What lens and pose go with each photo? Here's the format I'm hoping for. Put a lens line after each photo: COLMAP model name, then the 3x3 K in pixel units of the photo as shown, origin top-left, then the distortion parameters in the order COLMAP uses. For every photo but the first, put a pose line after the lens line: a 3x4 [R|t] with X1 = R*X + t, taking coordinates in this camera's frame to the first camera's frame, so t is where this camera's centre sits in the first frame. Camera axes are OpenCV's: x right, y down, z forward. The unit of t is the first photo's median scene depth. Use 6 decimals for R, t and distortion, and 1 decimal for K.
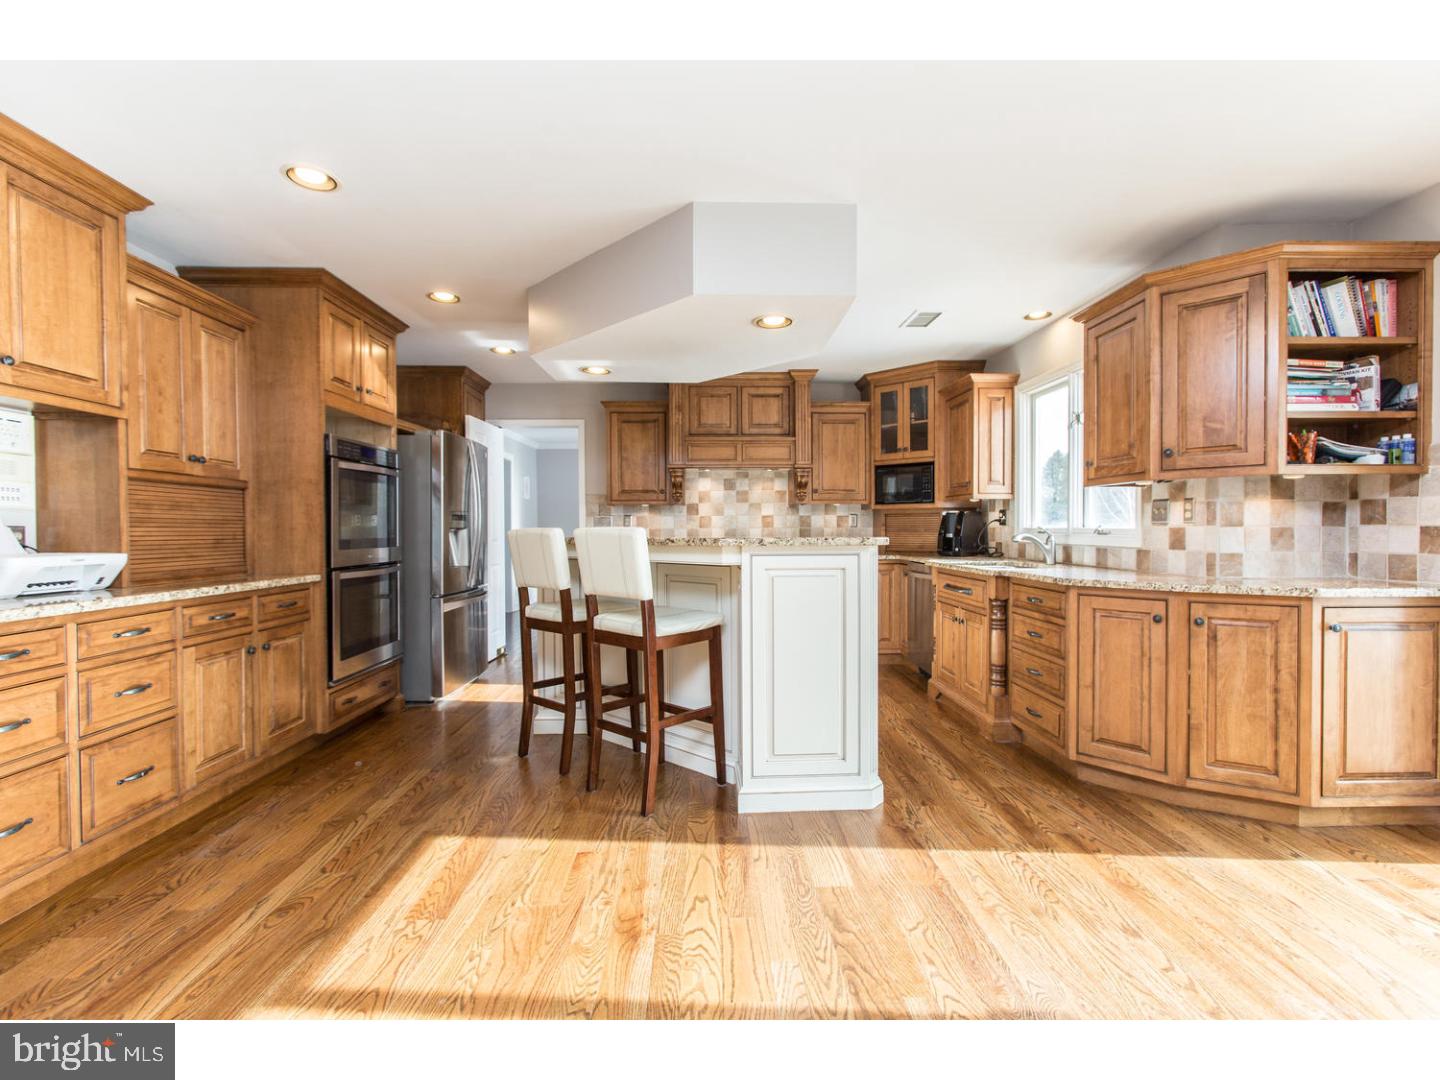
lens RADIAL K [[648.0, 0, 720.0], [0, 648.0, 540.0], [0, 0, 1]] dist [-0.002696, -0.000220]
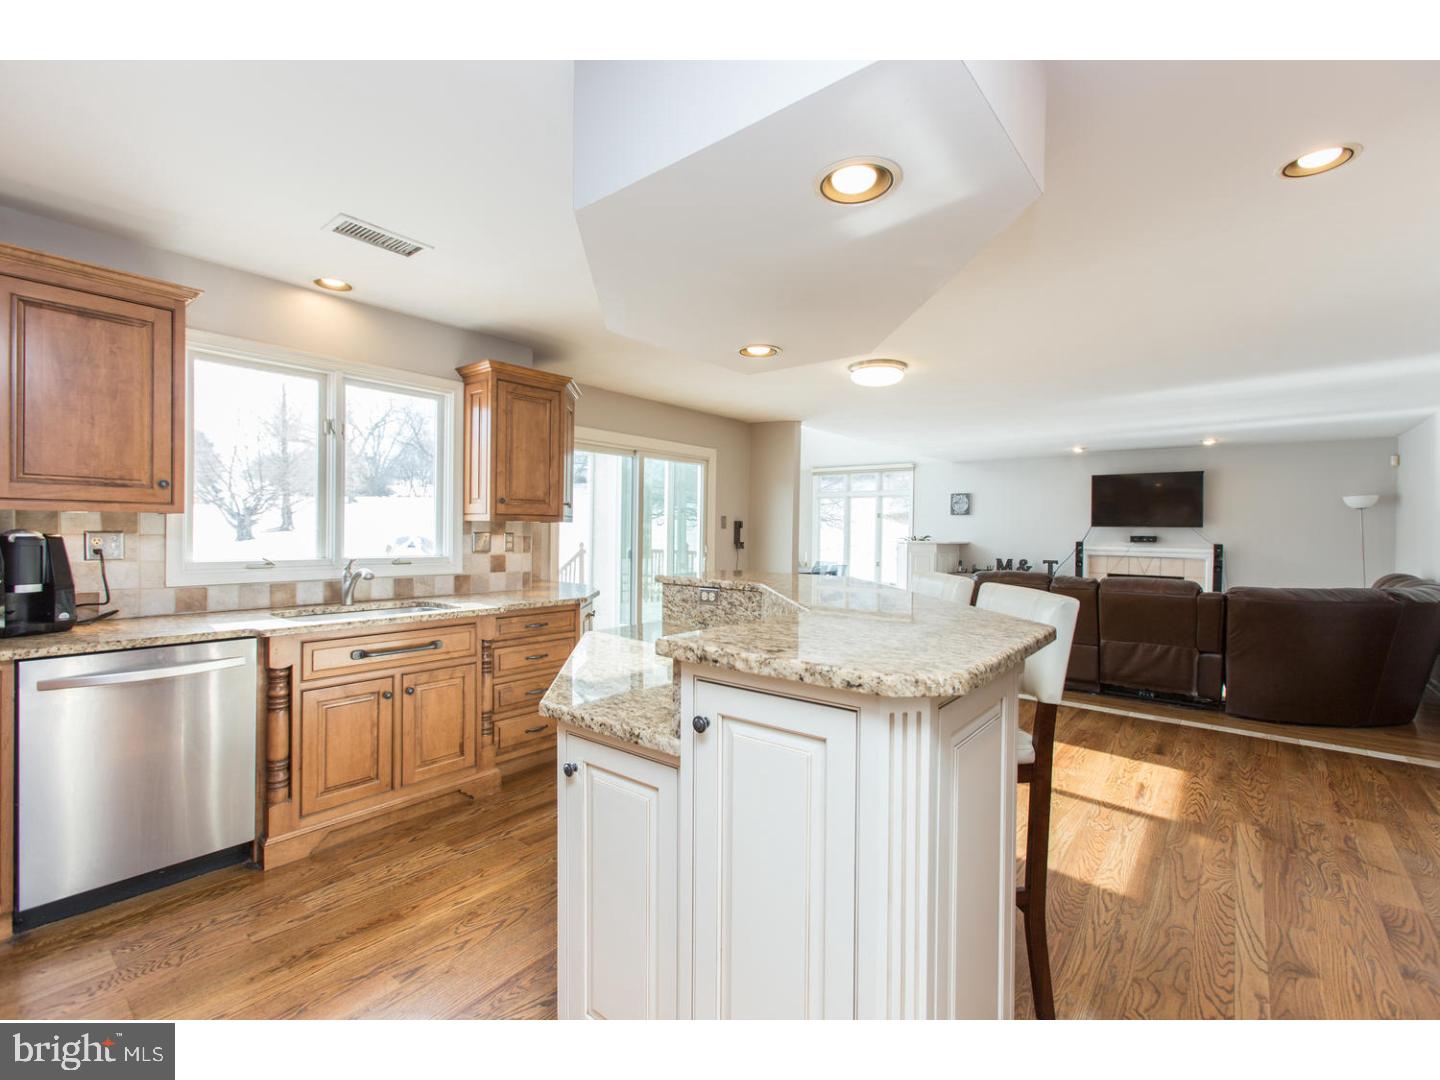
lens RADIAL K [[648.0, 0, 720.0], [0, 648.0, 540.0], [0, 0, 1]] dist [-0.002696, -0.000220]
pose [[-0.762115, -0.015399, 0.647258, -0.439597], [0.002233, 0.999649, 0.026413, -0.076952], [-0.647437, 0.021575, -0.761813, 1.582967]]
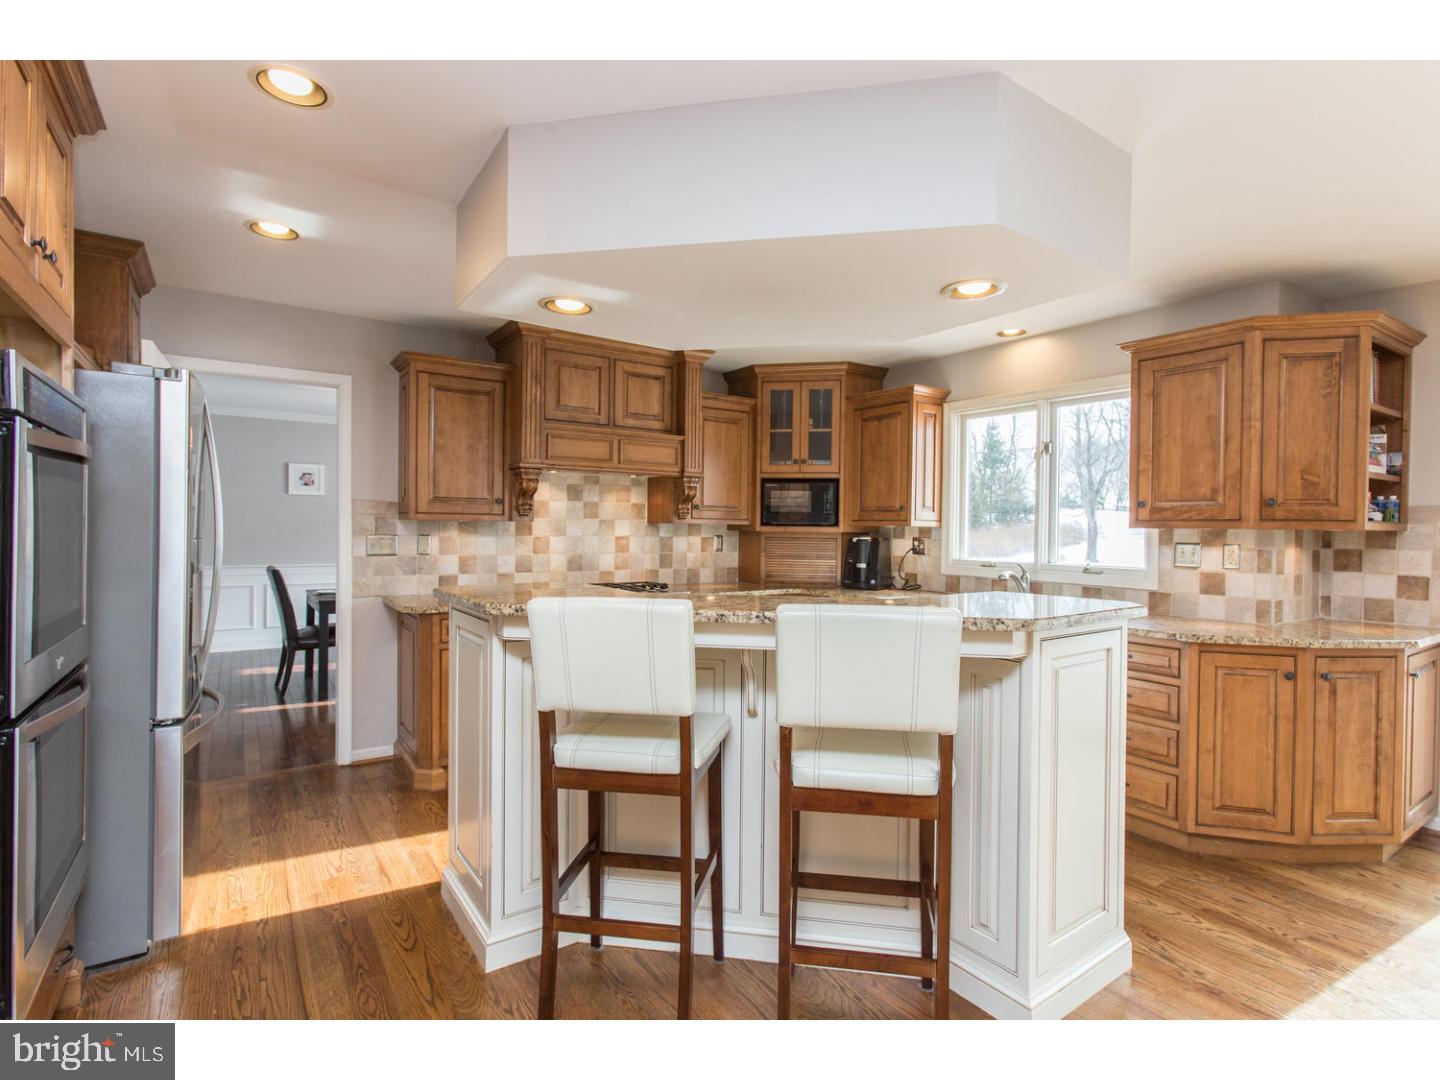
lens RADIAL K [[716.0, 0, 720.0], [0, 716.0, 540.0], [0, 0, 1]] dist [-0.003318, -0.000123]
pose [[0.841638, 0.004082, 0.540026, -0.492540], [-0.004760, 0.999989, -0.000140, -0.061435], [-0.540021, -0.002452, 0.841648, 0.449327]]
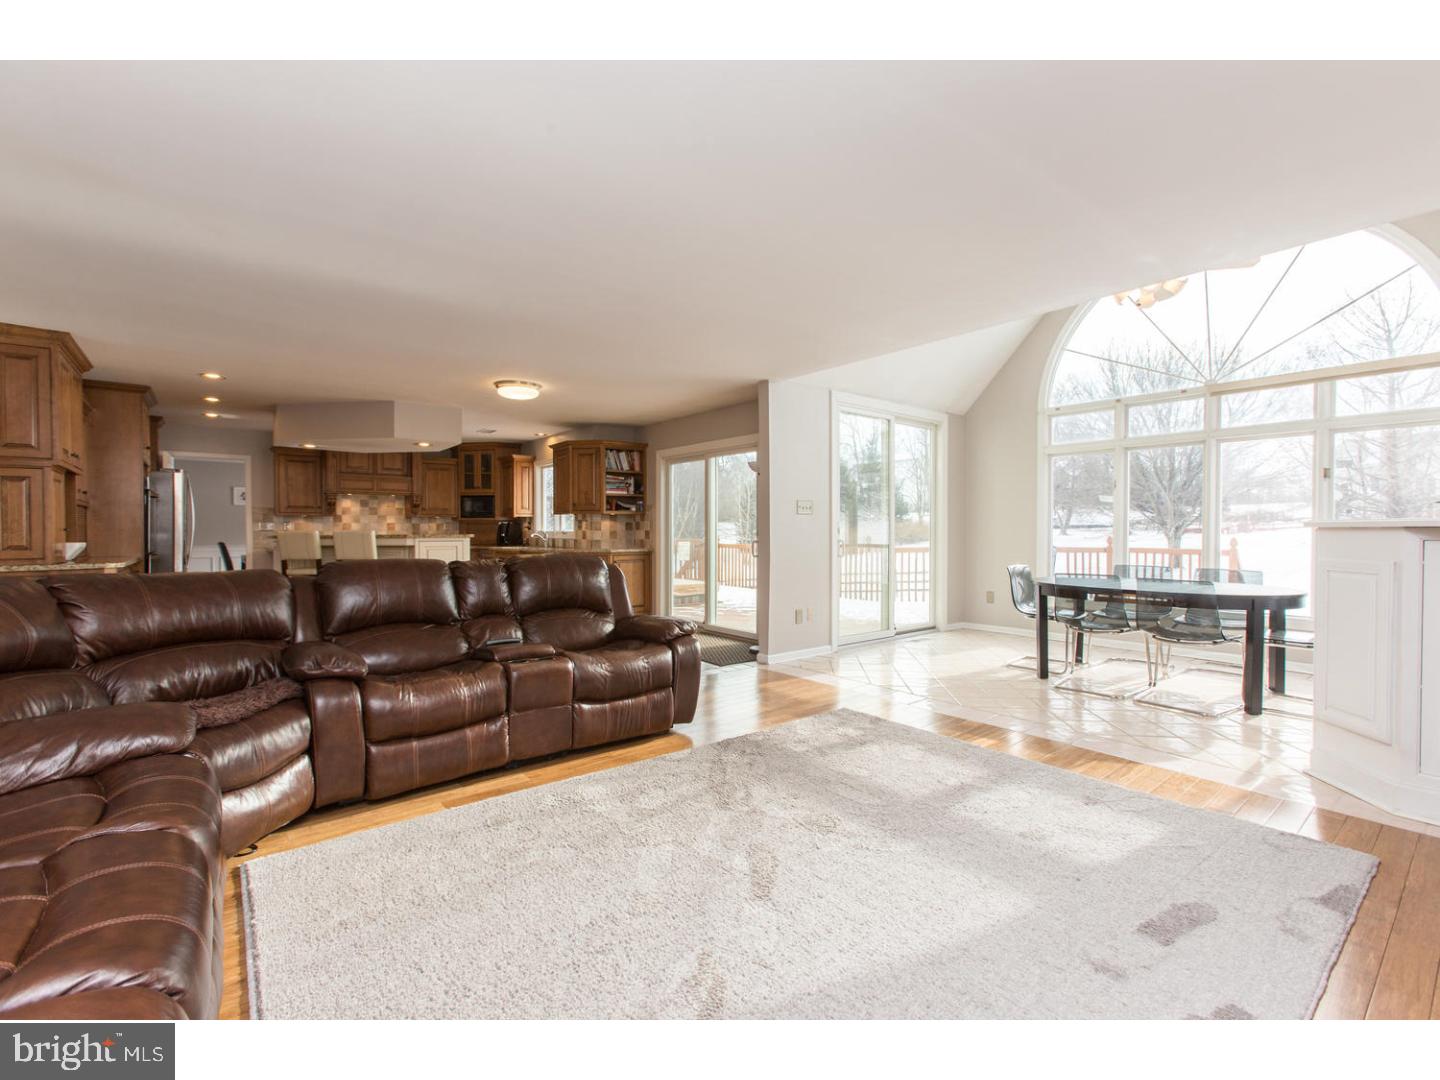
lens RADIAL K [[648.0, 0, 720.0], [0, 648.0, 540.0], [0, 0, 1]] dist [-0.002696, -0.000220]
pose [[0.802640, -0.005999, 0.596434, -0.410121], [0.010130, 0.999942, -0.003576, 0.031332], [-0.596378, 0.008912, 0.802654, -1.382158]]
